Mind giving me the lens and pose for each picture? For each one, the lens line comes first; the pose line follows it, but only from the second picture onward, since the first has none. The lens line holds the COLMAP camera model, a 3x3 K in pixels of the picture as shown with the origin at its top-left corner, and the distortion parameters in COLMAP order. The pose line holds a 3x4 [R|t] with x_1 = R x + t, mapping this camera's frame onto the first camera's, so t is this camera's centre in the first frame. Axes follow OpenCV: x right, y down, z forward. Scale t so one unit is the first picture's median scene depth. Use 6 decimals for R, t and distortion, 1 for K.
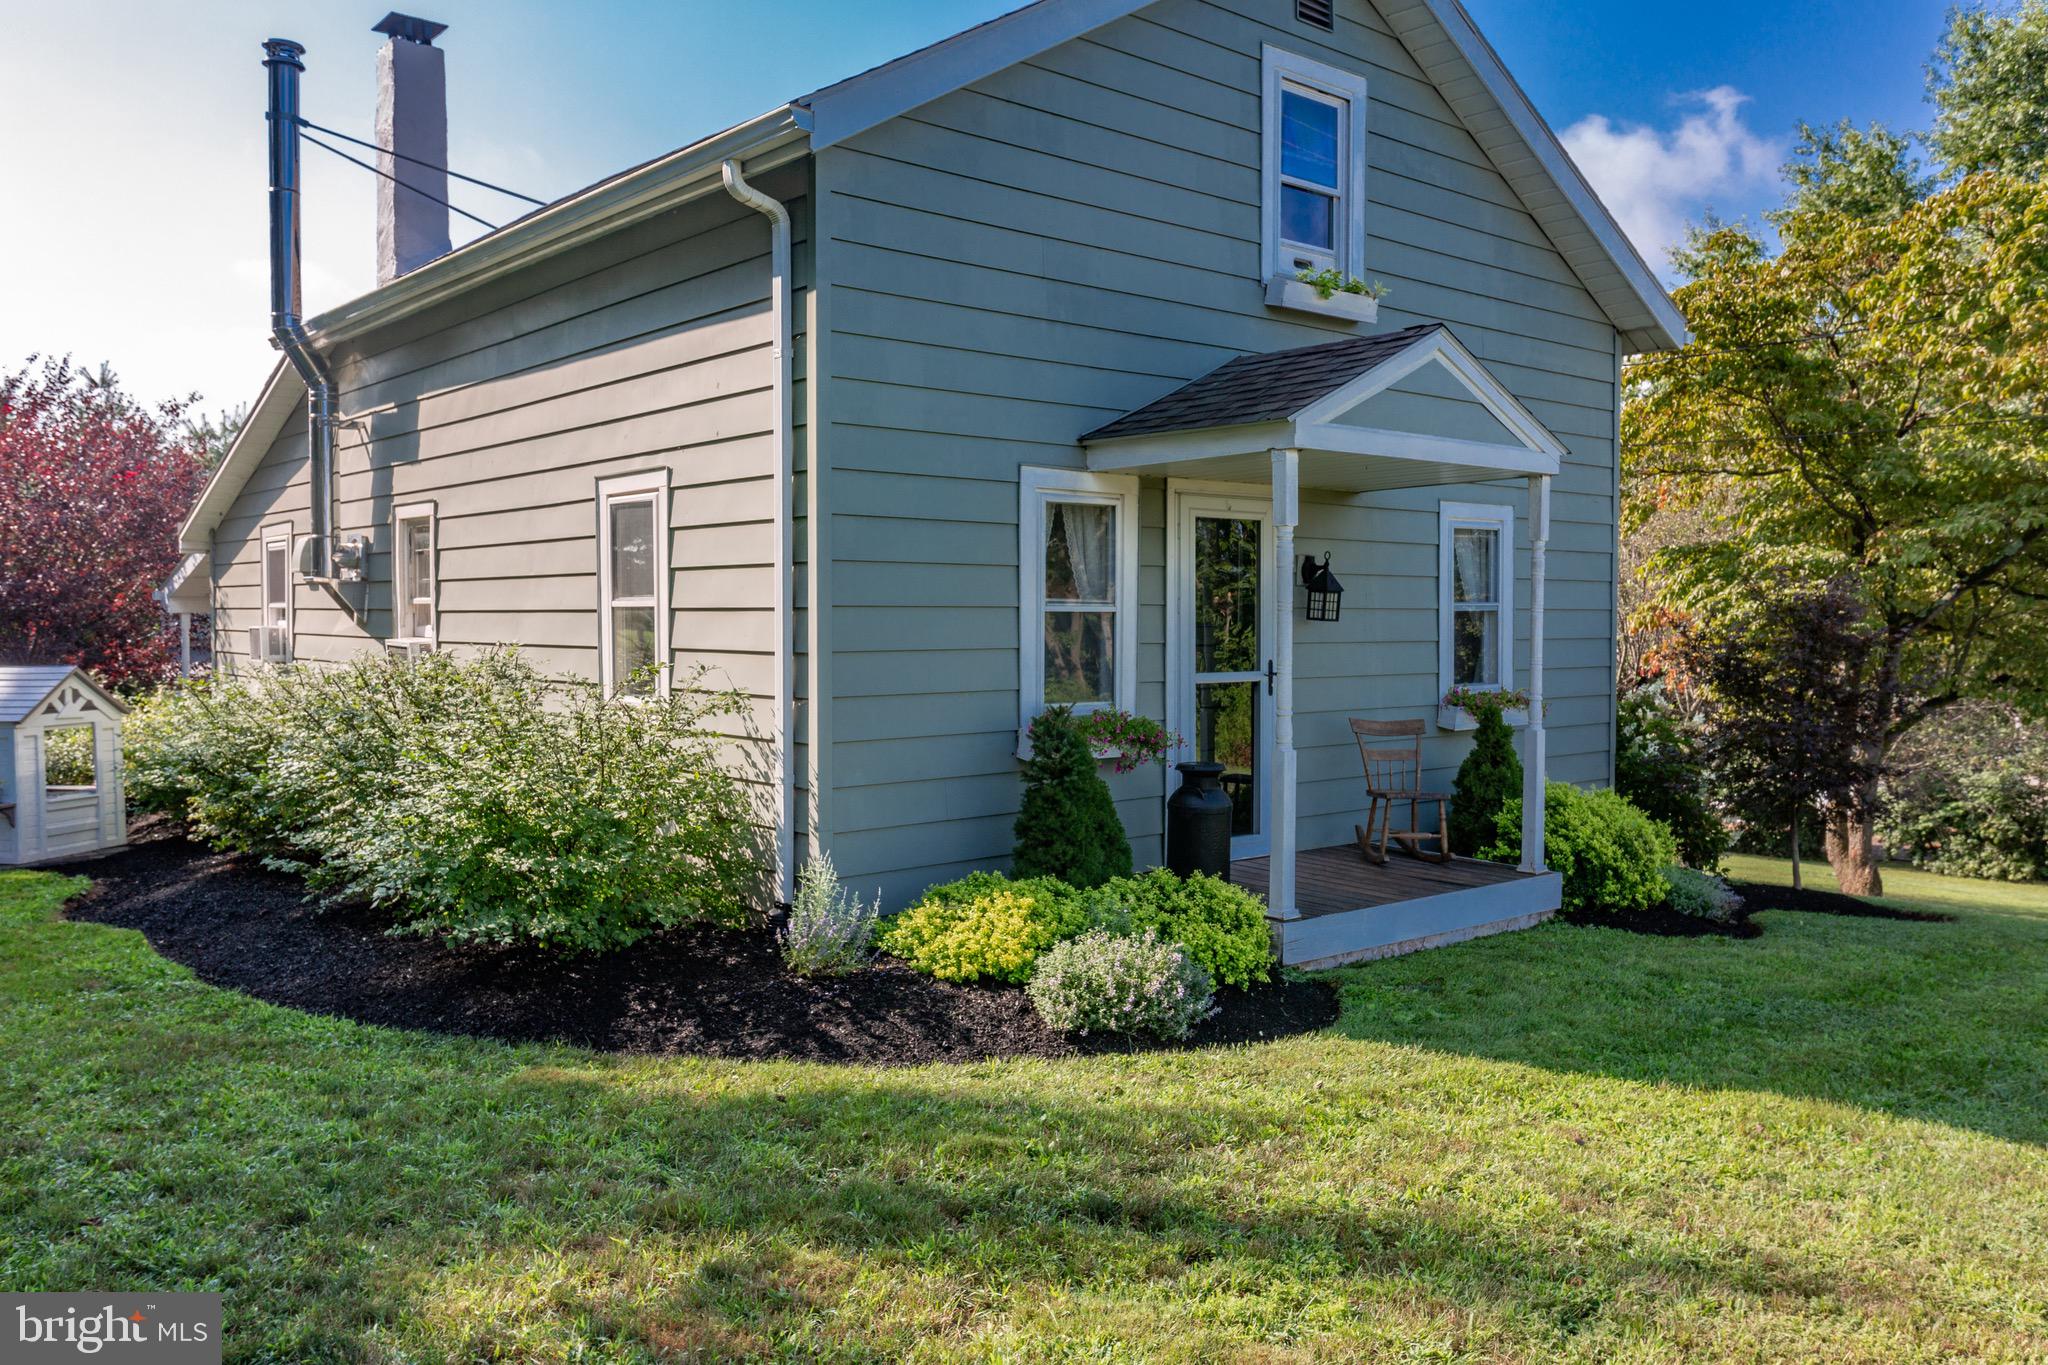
lens RADIAL K [[1459.6, 0, 950.7], [0, 1459.6, 676.6], [0, 0, 1]] dist [0.000755, -0.000712]
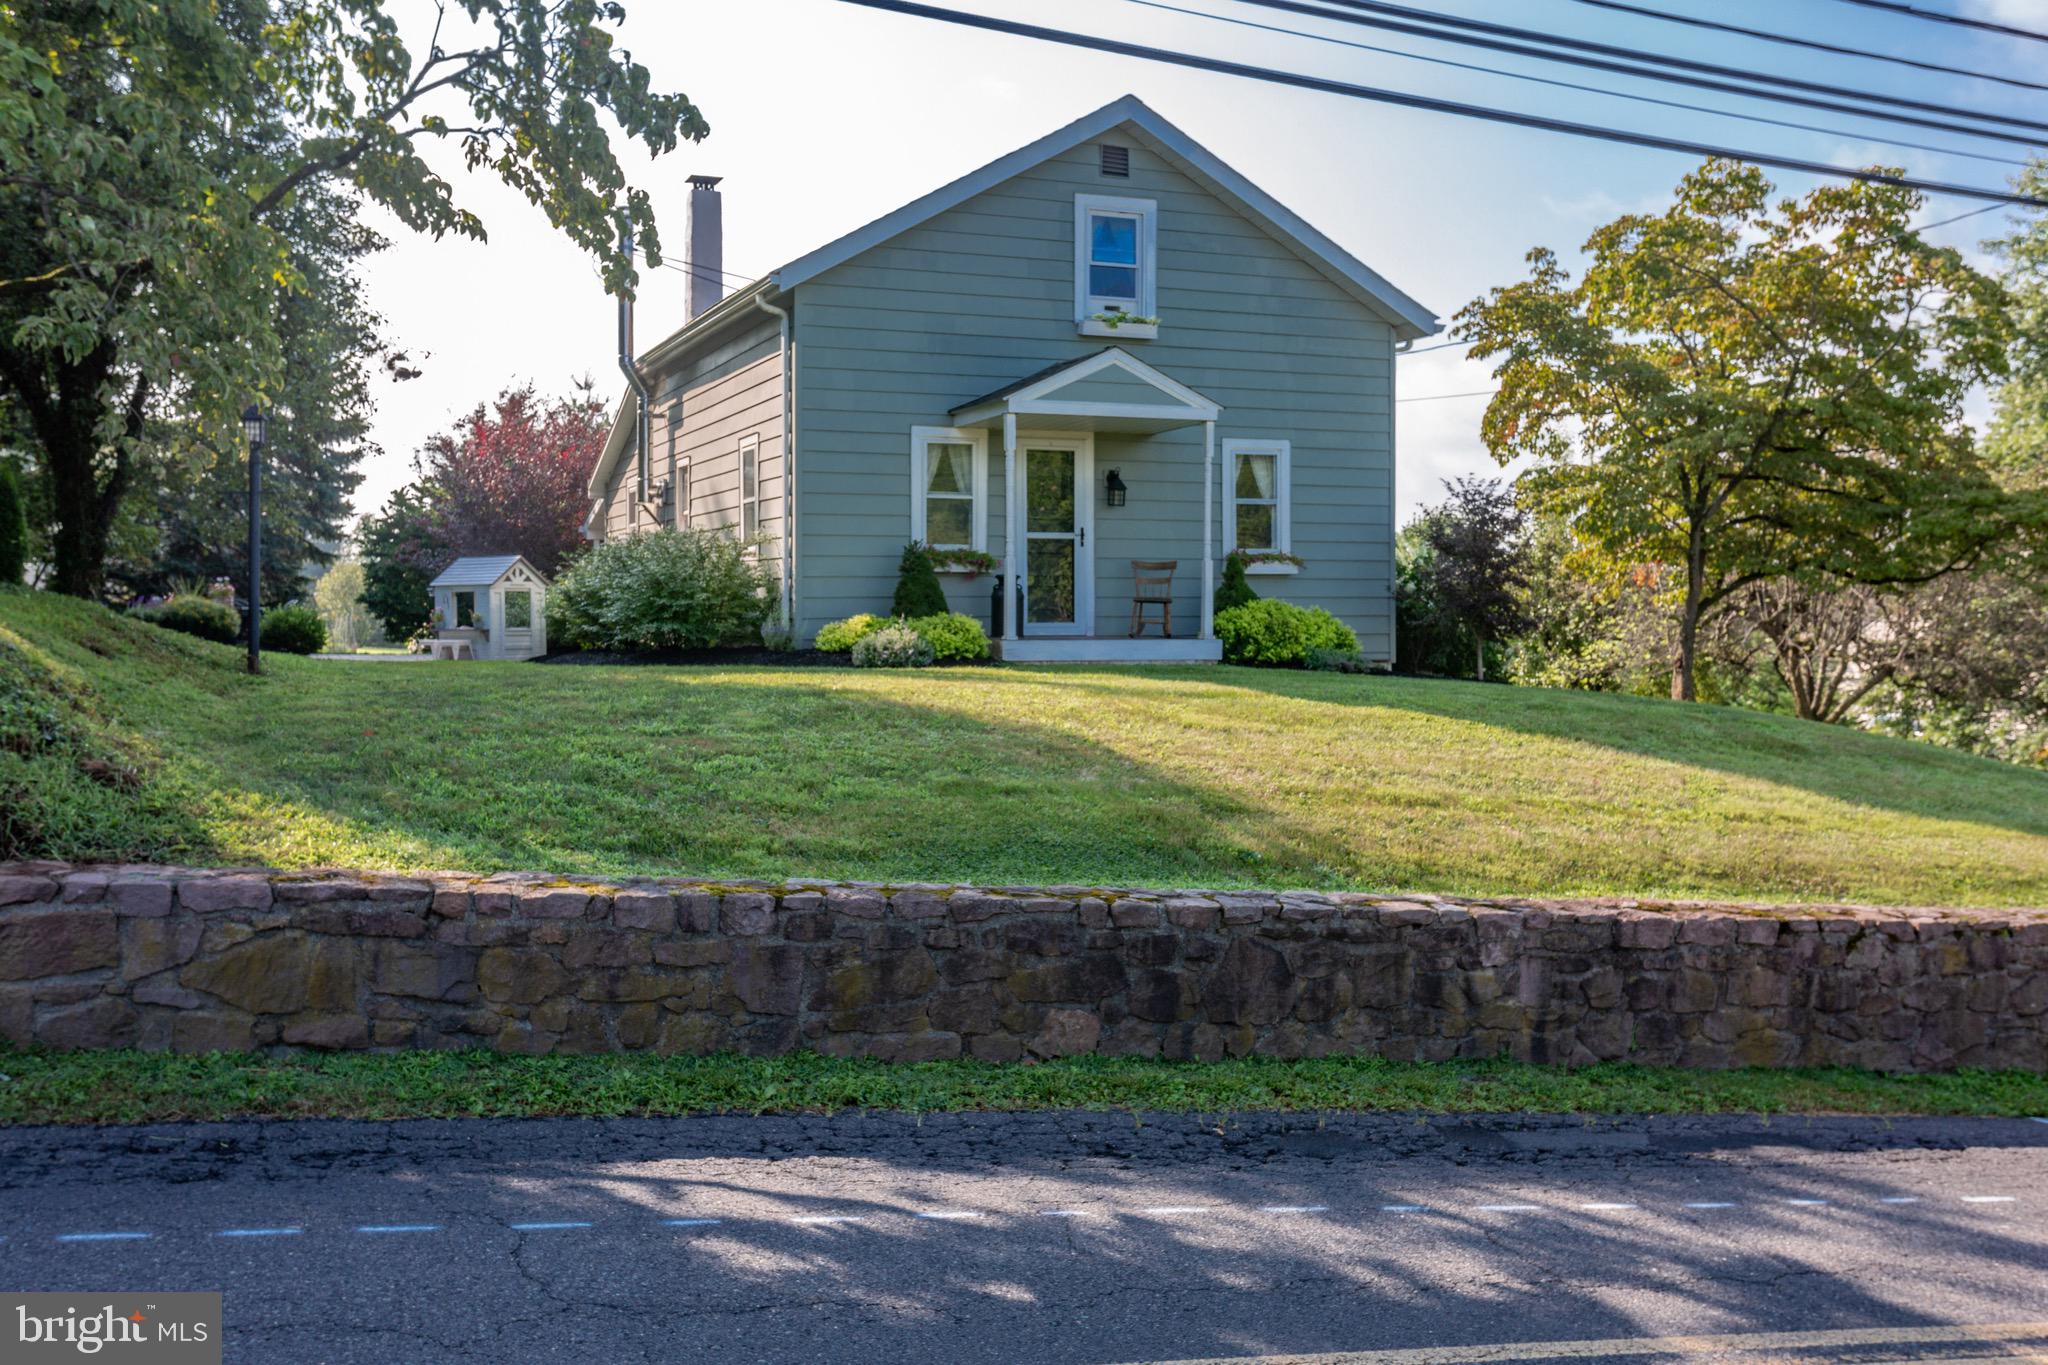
lens RADIAL K [[1694.5, 0, 1027.8], [0, 1694.5, 637.8], [0, 0, 1]] dist [0.015249, -0.002951]
pose [[0.957808, 0.001456, -0.287404, 0.735035], [-0.009372, 0.999614, -0.026166, 0.175843], [0.287255, 0.027756, 0.957452, -1.003158]]
